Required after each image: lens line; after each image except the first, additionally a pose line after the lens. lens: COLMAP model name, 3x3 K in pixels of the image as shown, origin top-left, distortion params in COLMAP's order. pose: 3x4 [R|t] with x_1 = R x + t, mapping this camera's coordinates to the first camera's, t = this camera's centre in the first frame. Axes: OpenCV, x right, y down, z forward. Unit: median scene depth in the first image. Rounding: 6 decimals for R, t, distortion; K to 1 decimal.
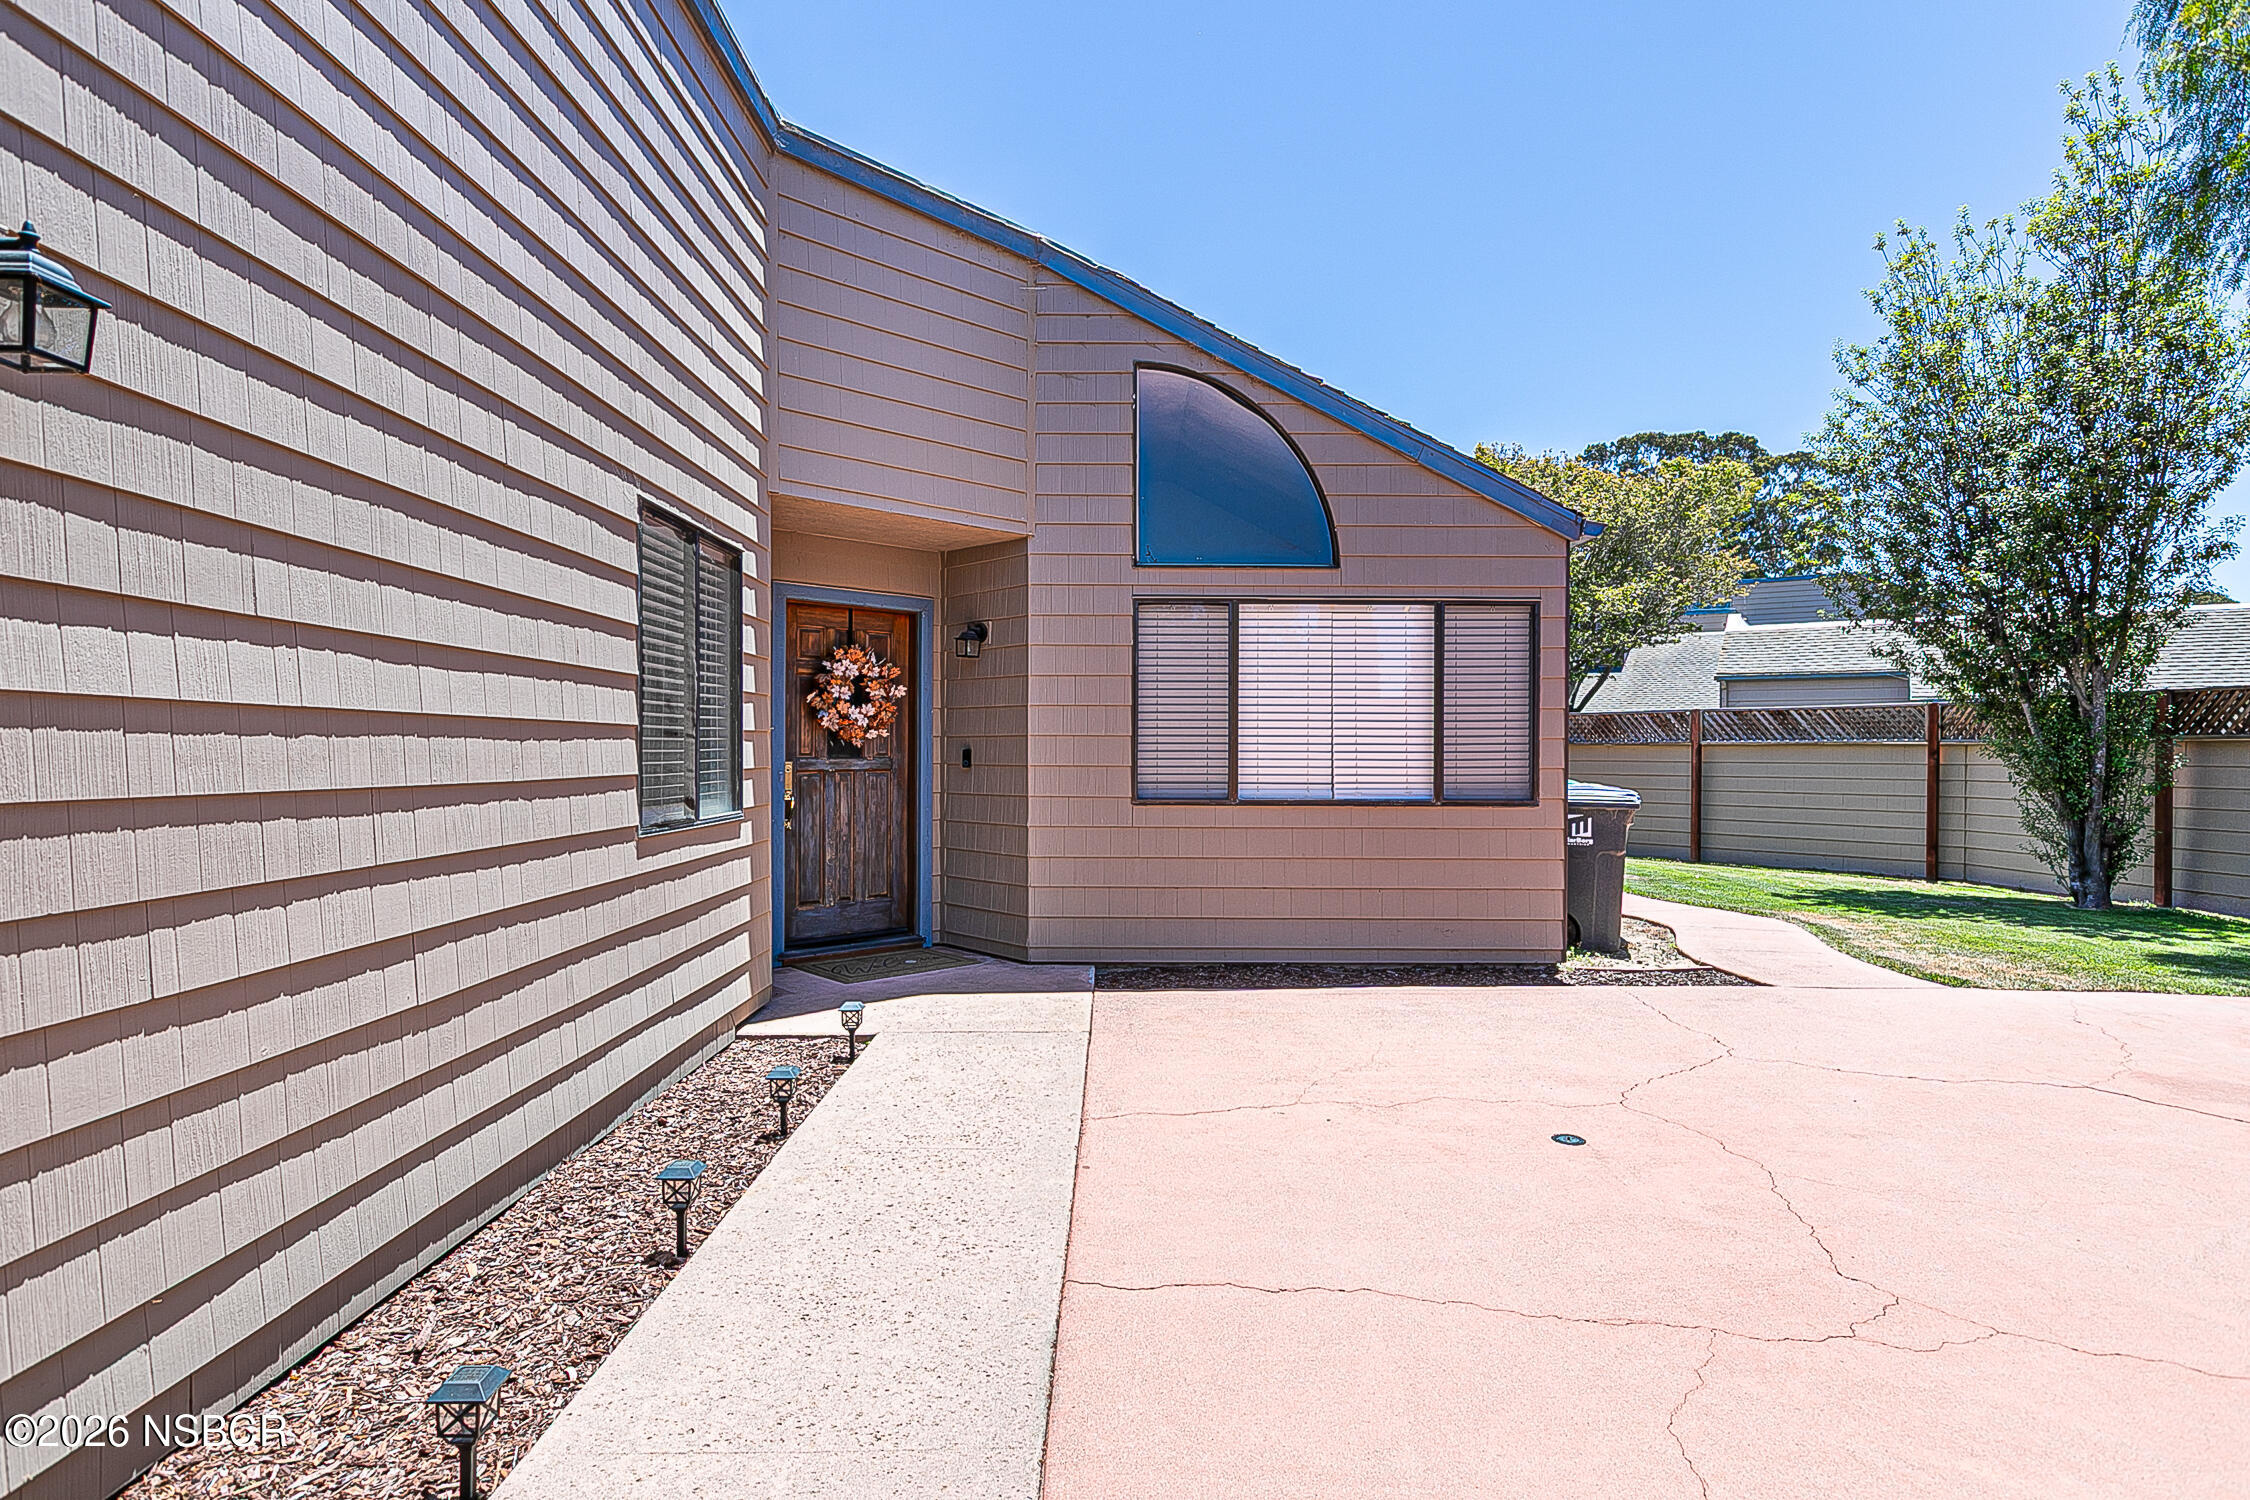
lens RADIAL K [[1214.5, 0, 1125.0], [0, 1214.5, 750.0], [0, 0, 1]] dist [-0.001808, -0.000481]
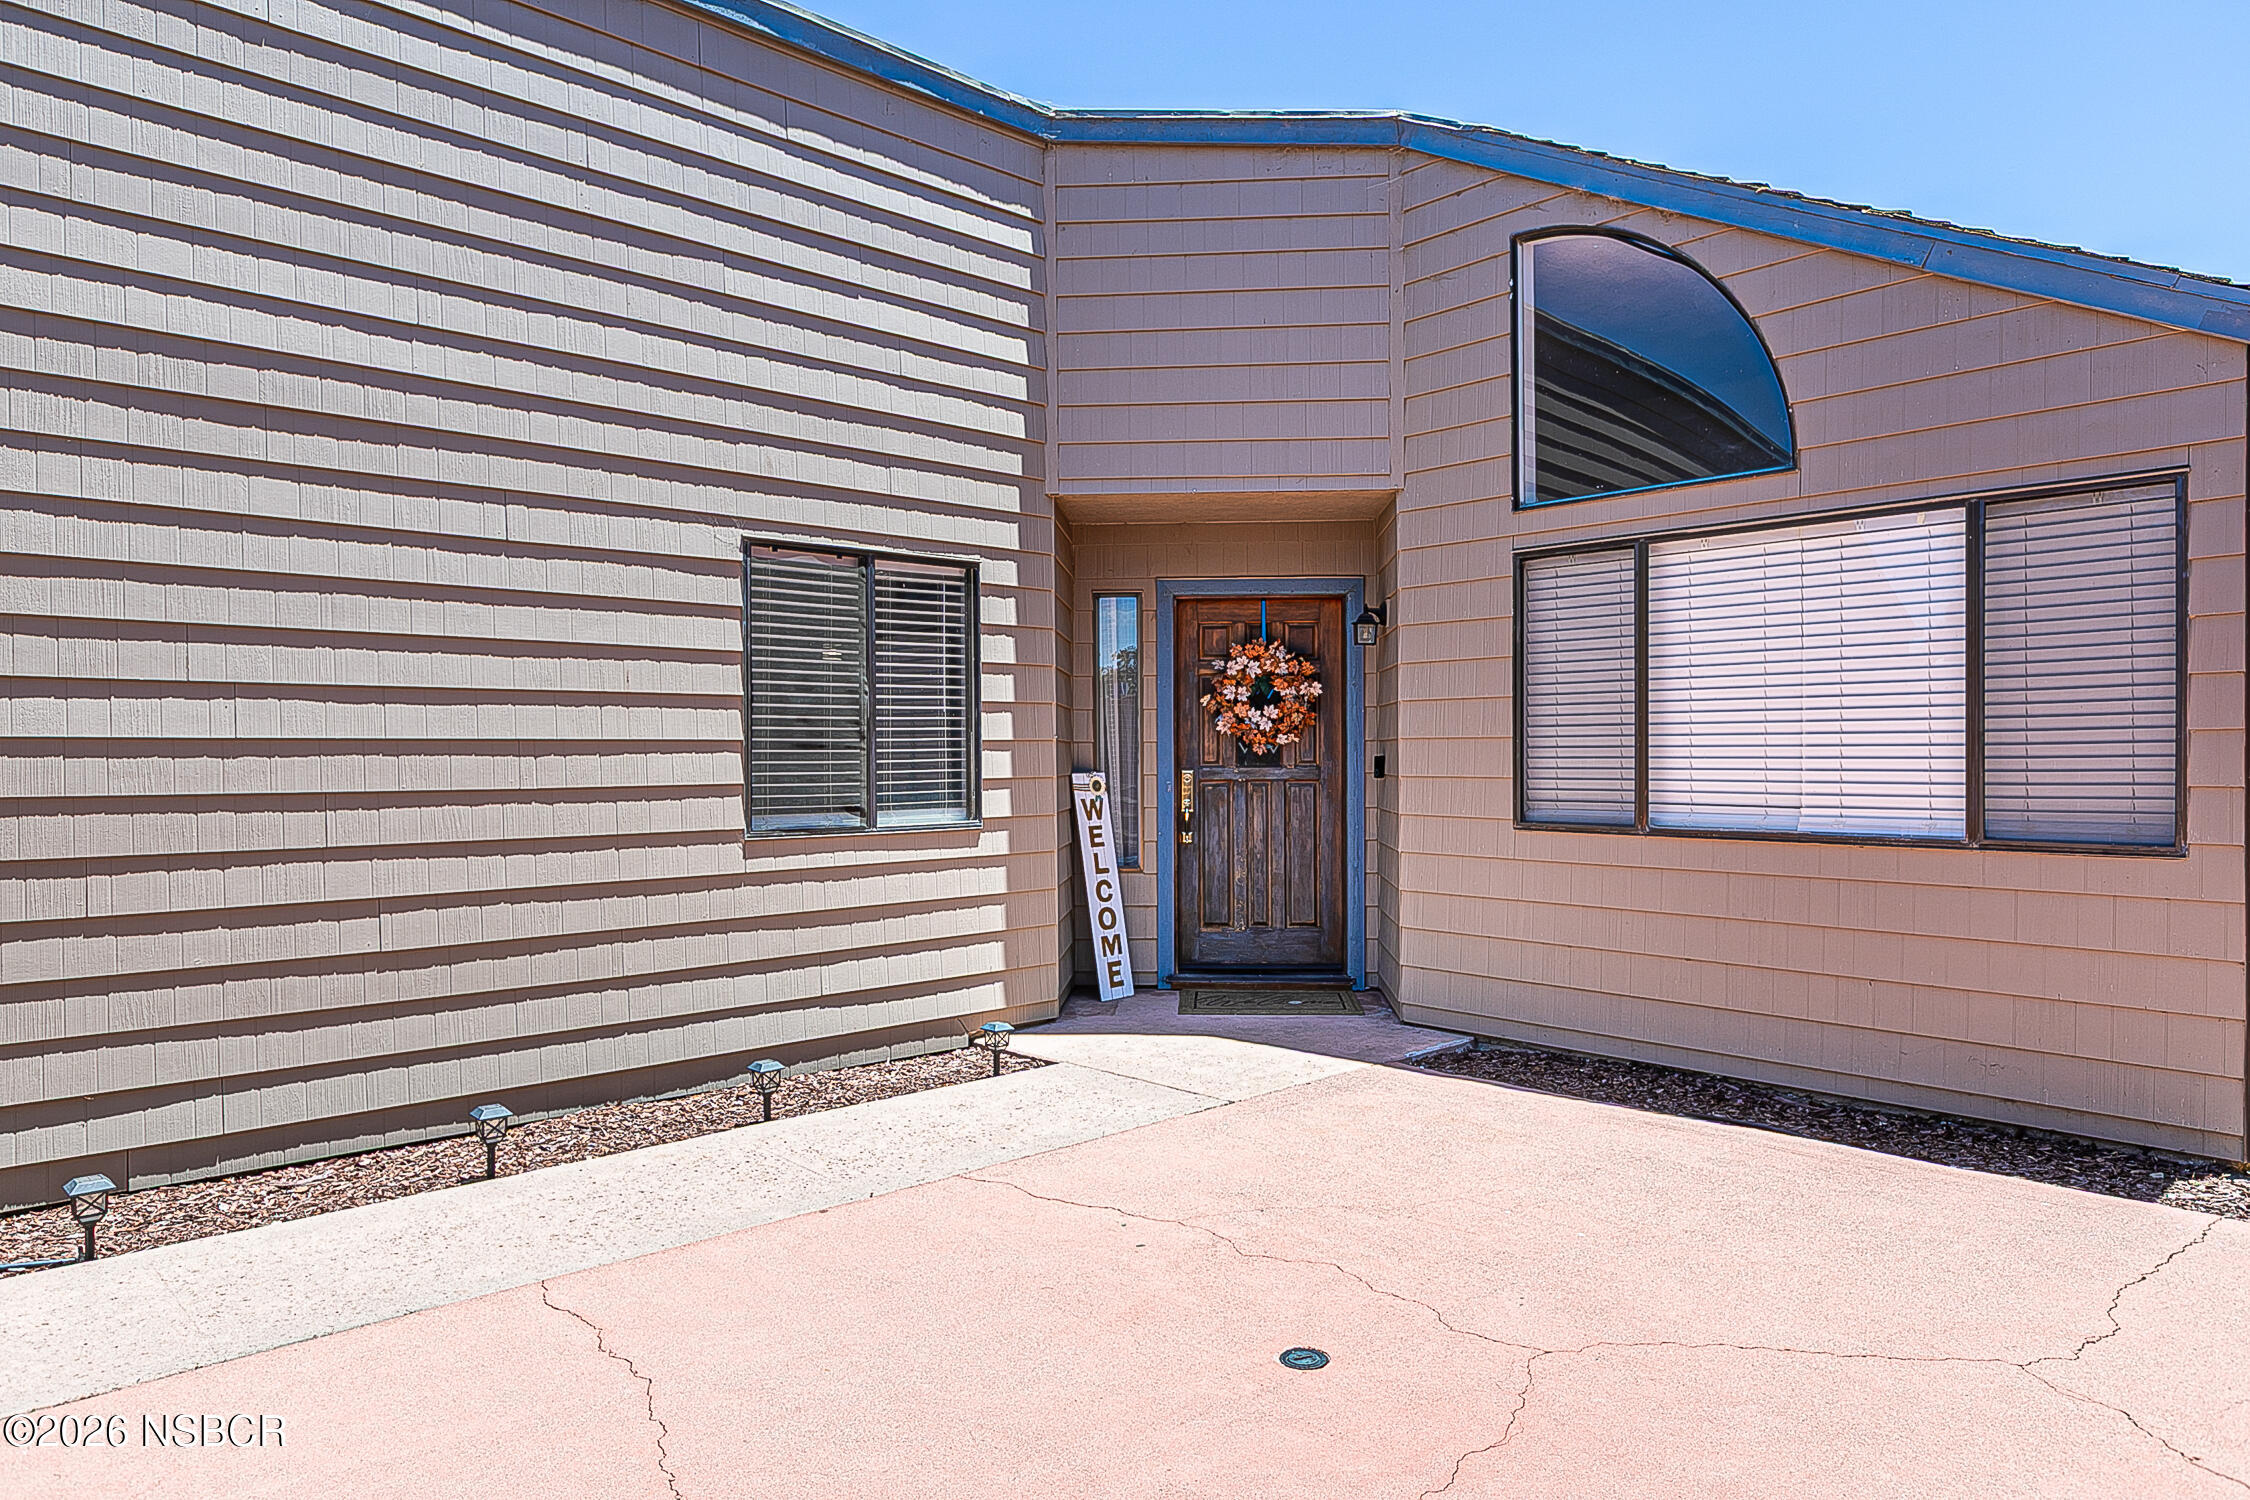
lens RADIAL K [[1417.9, 0, 1125.0], [0, 1417.9, 750.0], [0, 0, 1]] dist [-0.001995, 0.000355]
pose [[0.660219, -0.007858, -0.751032, 0.500607], [0.007328, 0.999965, -0.004021, -0.002039], [0.751038, -0.002849, 0.660253, 0.243839]]
